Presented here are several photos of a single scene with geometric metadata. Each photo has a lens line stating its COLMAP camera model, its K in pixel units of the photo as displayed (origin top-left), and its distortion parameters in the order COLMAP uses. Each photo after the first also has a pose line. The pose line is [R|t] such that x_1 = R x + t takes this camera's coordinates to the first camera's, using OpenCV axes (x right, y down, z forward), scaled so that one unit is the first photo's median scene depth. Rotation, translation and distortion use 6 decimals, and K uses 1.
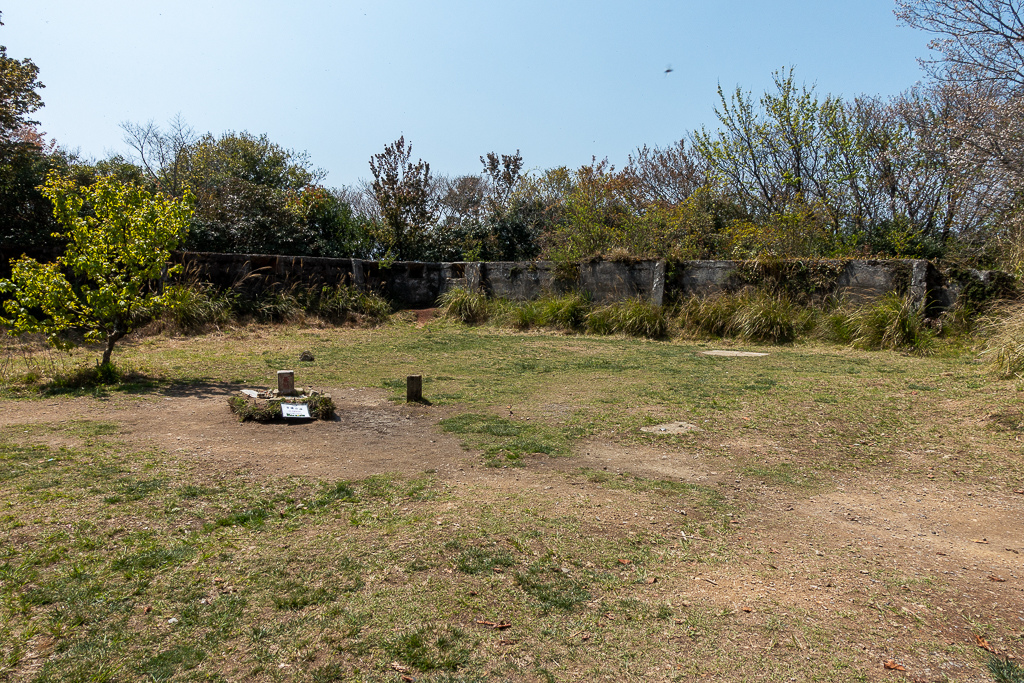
lens RADIAL K [[744.4, 0, 525.5], [0, 744.4, 359.1], [0, 0, 1]] dist [0.006621, -0.006750]
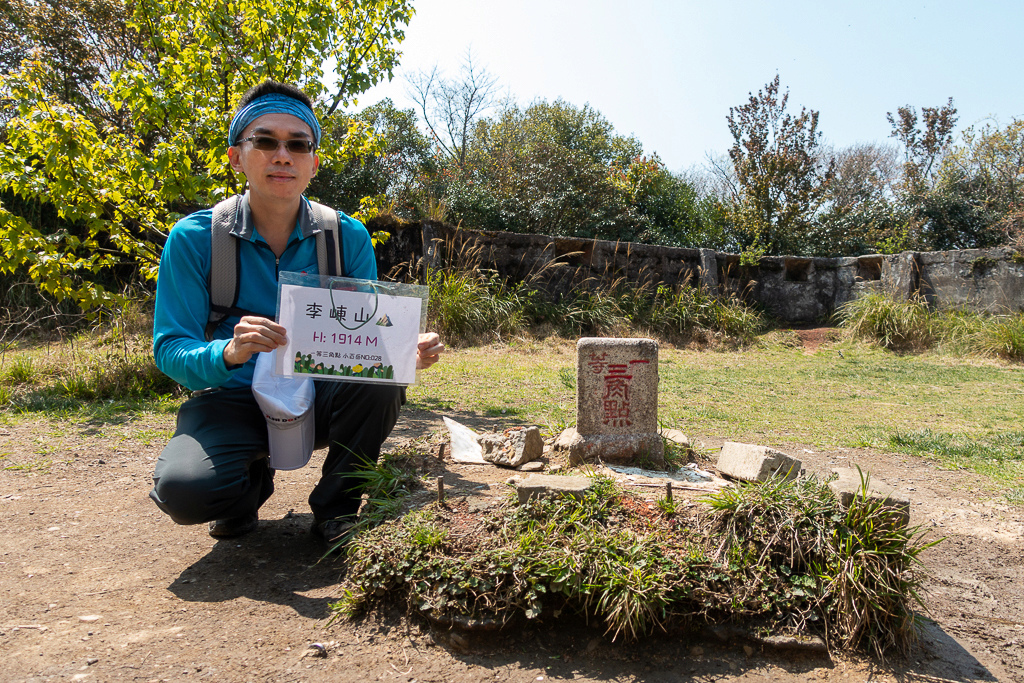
lens RADIAL K [[744.4, 0, 509.4], [0, 744.4, 340.9], [0, 0, 1]] dist [0.006621, -0.006750]
pose [[0.909507, 0.008911, -0.415592, -0.110304], [-0.051849, 0.994394, -0.092150, 0.015147], [0.412441, 0.105359, 0.904871, 0.335474]]
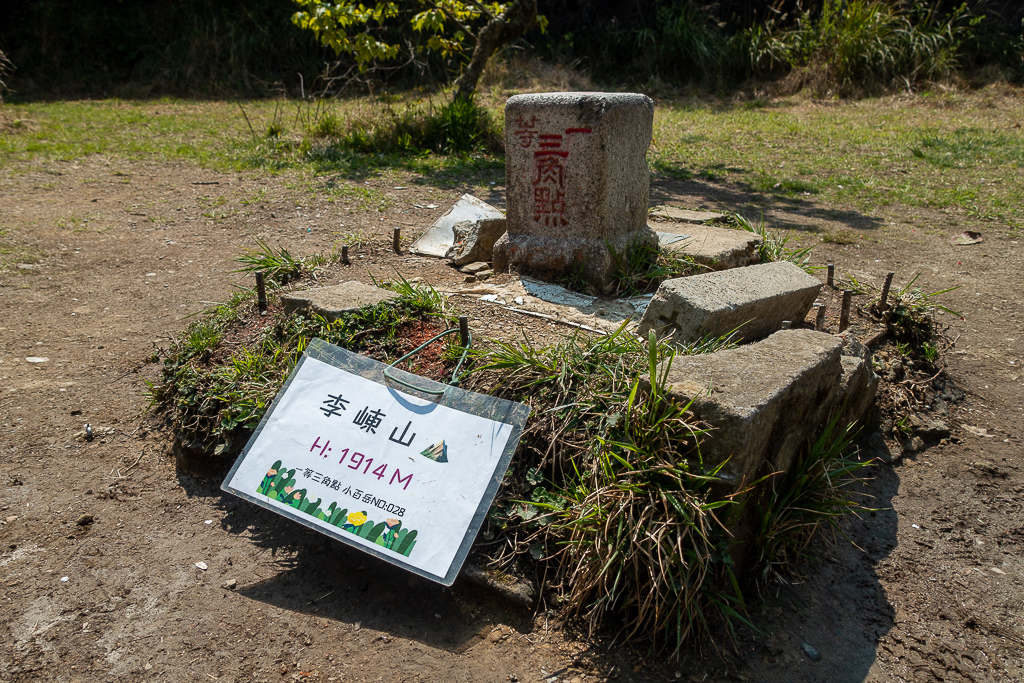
lens RADIAL K [[744.4, 0, 516.6], [0, 744.4, 365.6], [0, 0, 1]] dist [0.006621, -0.006750]
pose [[0.552945, 0.290550, -0.780918, -0.086954], [-0.084146, 0.951912, 0.294589, 0.009982], [0.828958, -0.097180, 0.550804, 0.378829]]
